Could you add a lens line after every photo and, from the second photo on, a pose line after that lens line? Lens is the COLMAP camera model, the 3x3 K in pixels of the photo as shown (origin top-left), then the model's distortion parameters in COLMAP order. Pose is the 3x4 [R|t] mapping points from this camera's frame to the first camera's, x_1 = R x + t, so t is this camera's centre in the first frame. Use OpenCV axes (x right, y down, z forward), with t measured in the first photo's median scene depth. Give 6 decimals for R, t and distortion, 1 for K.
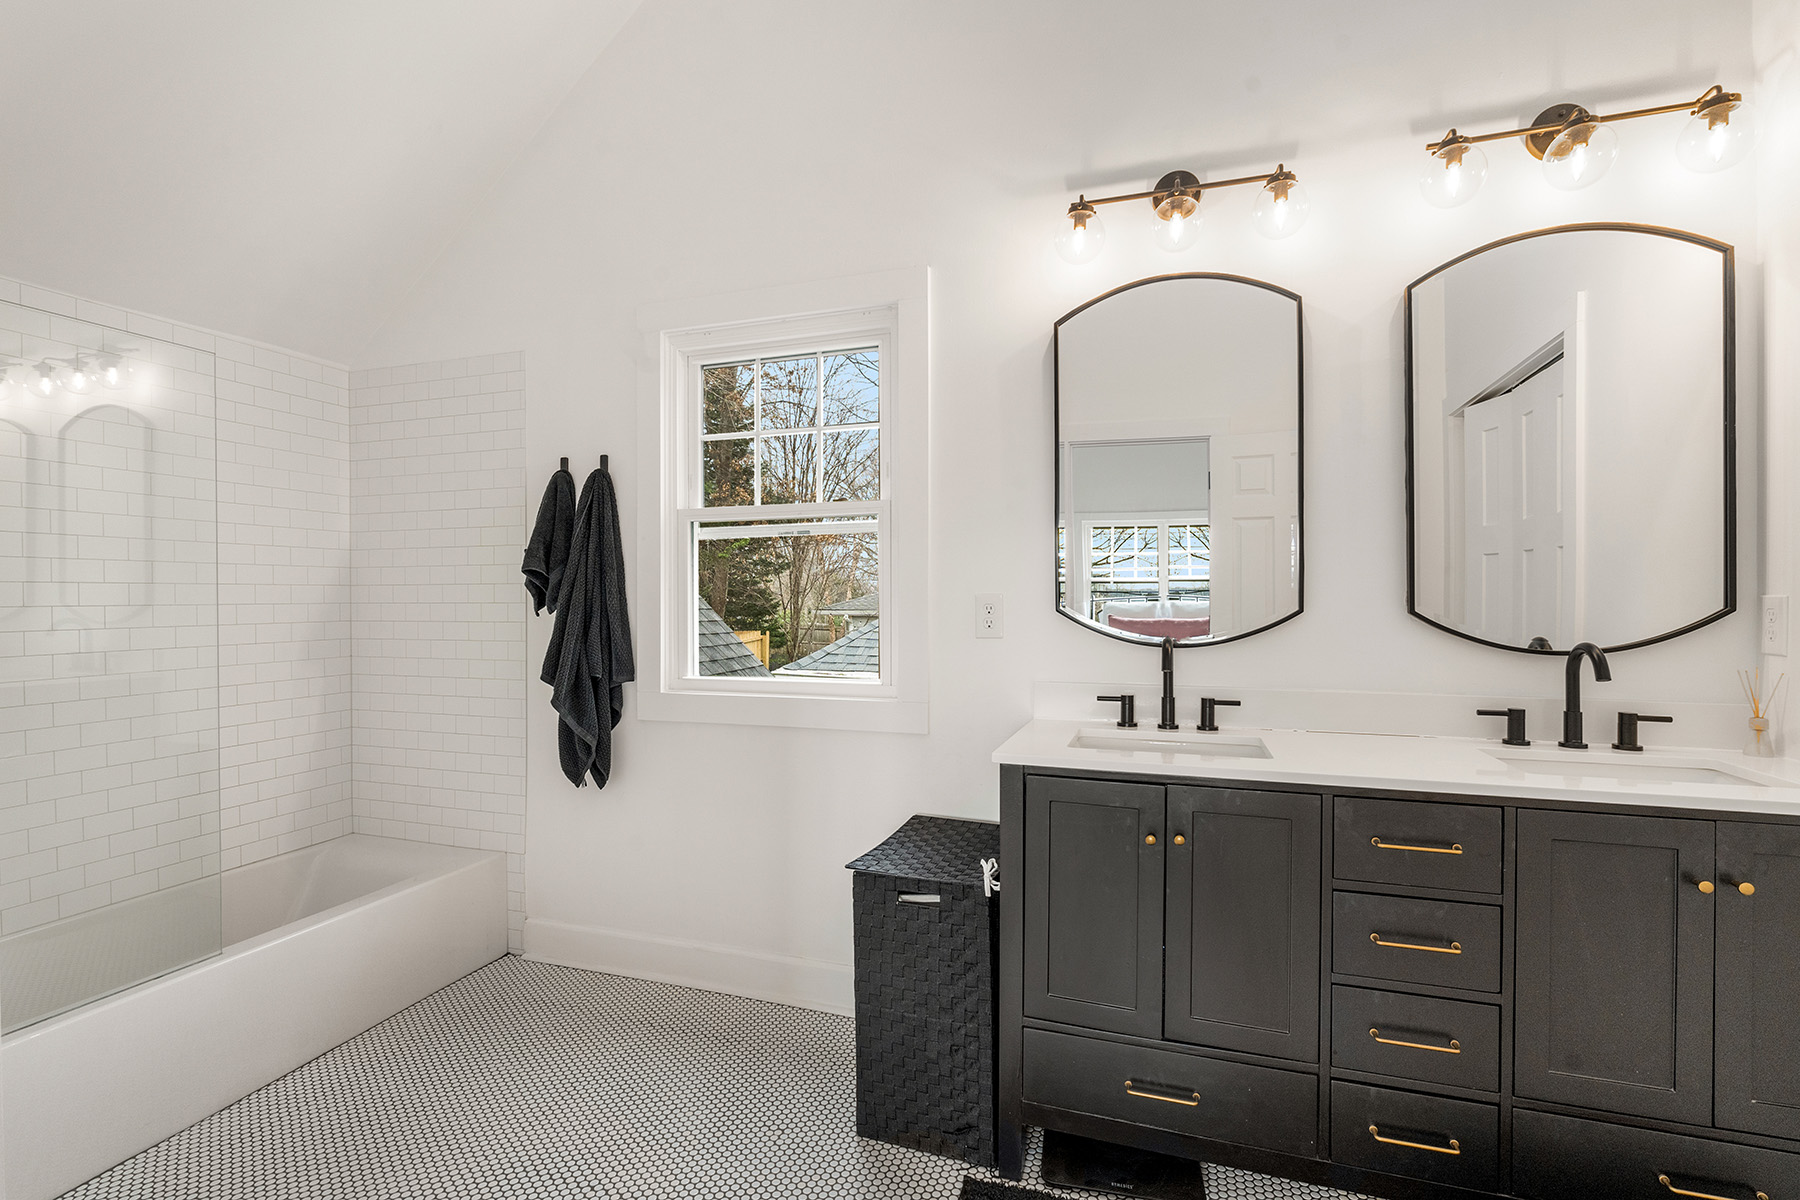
lens RADIAL K [[806.3, 0, 904.4], [0, 806.3, 607.2], [0, 0, 1]] dist [-0.000405, -0.000291]
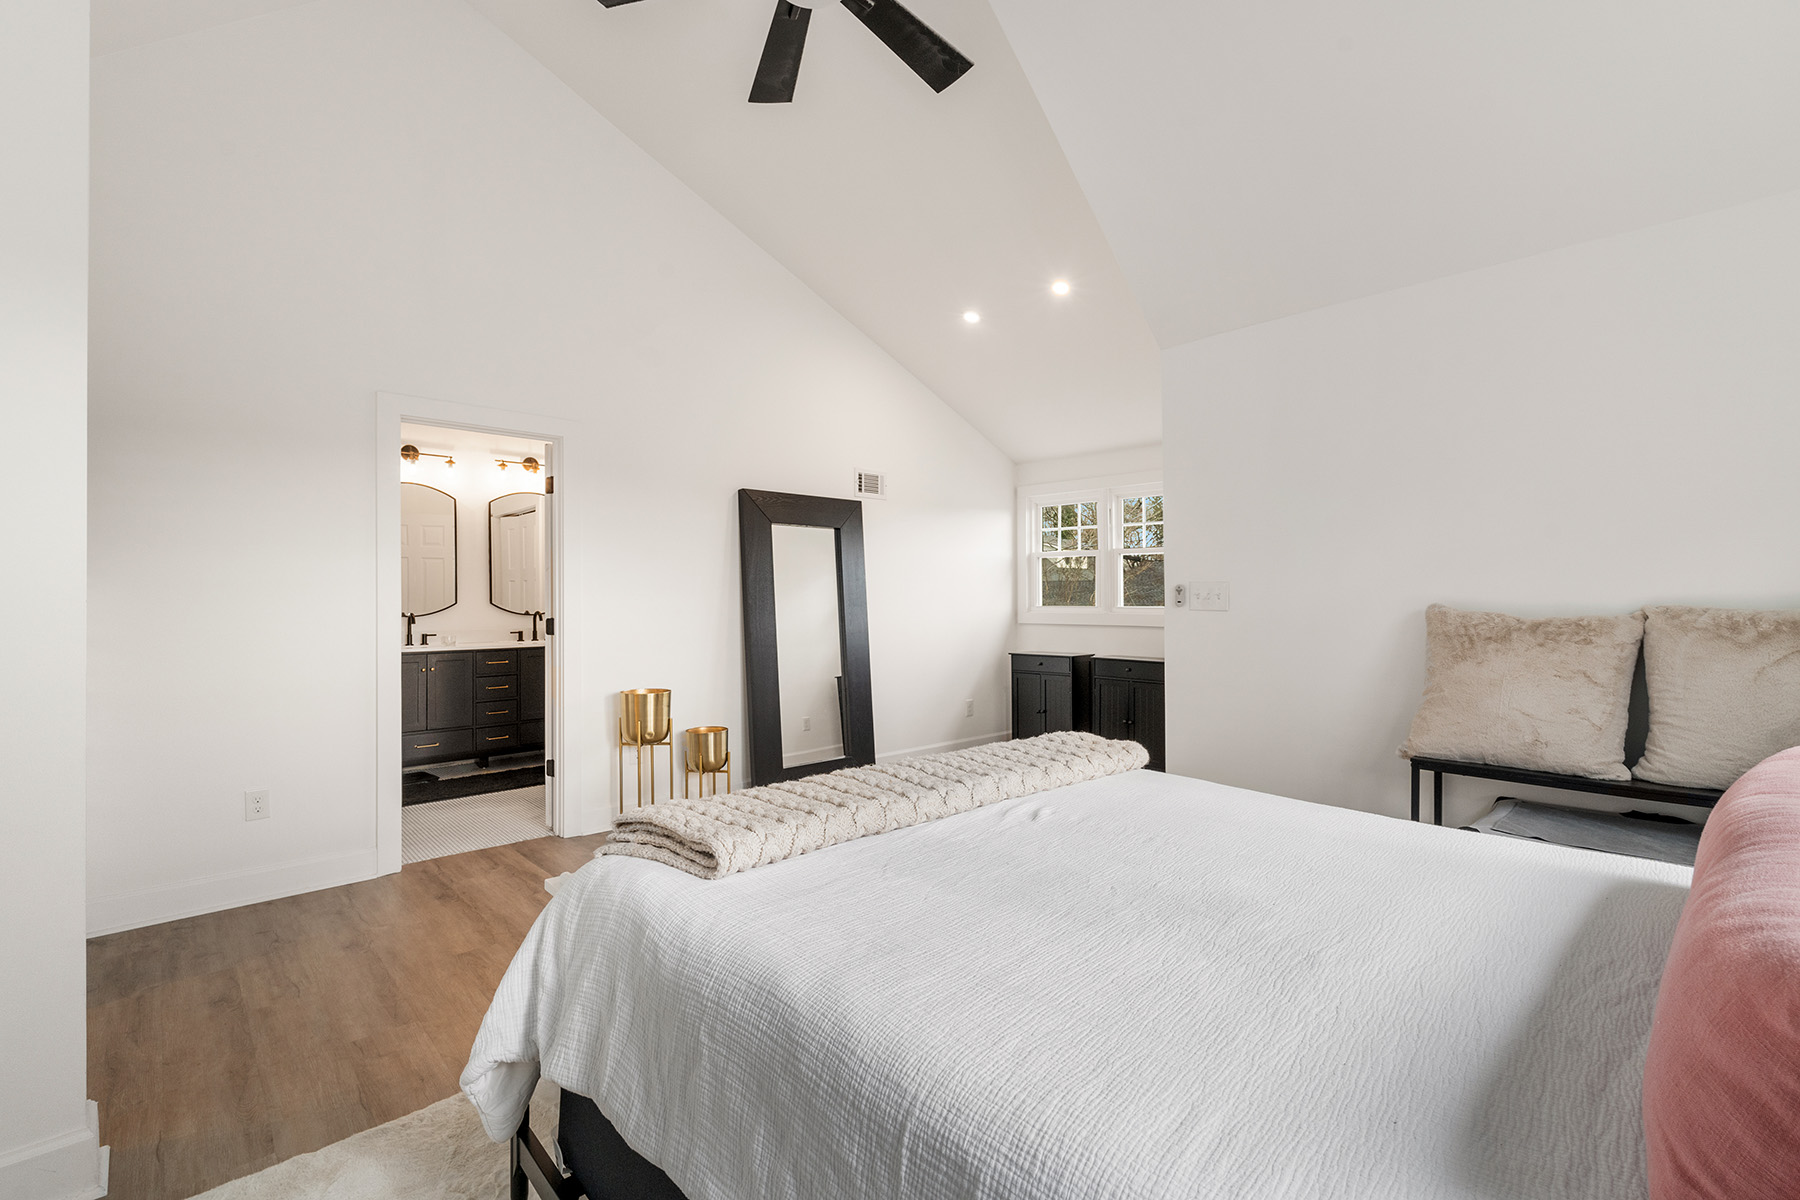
lens RADIAL K [[806.3, 0, 904.4], [0, 806.3, 607.2], [0, 0, 1]] dist [-0.000405, -0.000291]
pose [[0.464086, -0.008116, 0.885753, -1.447077], [0.006136, 0.999963, 0.005948, 0.015048], [-0.885769, 0.002675, 0.464119, -1.940748]]
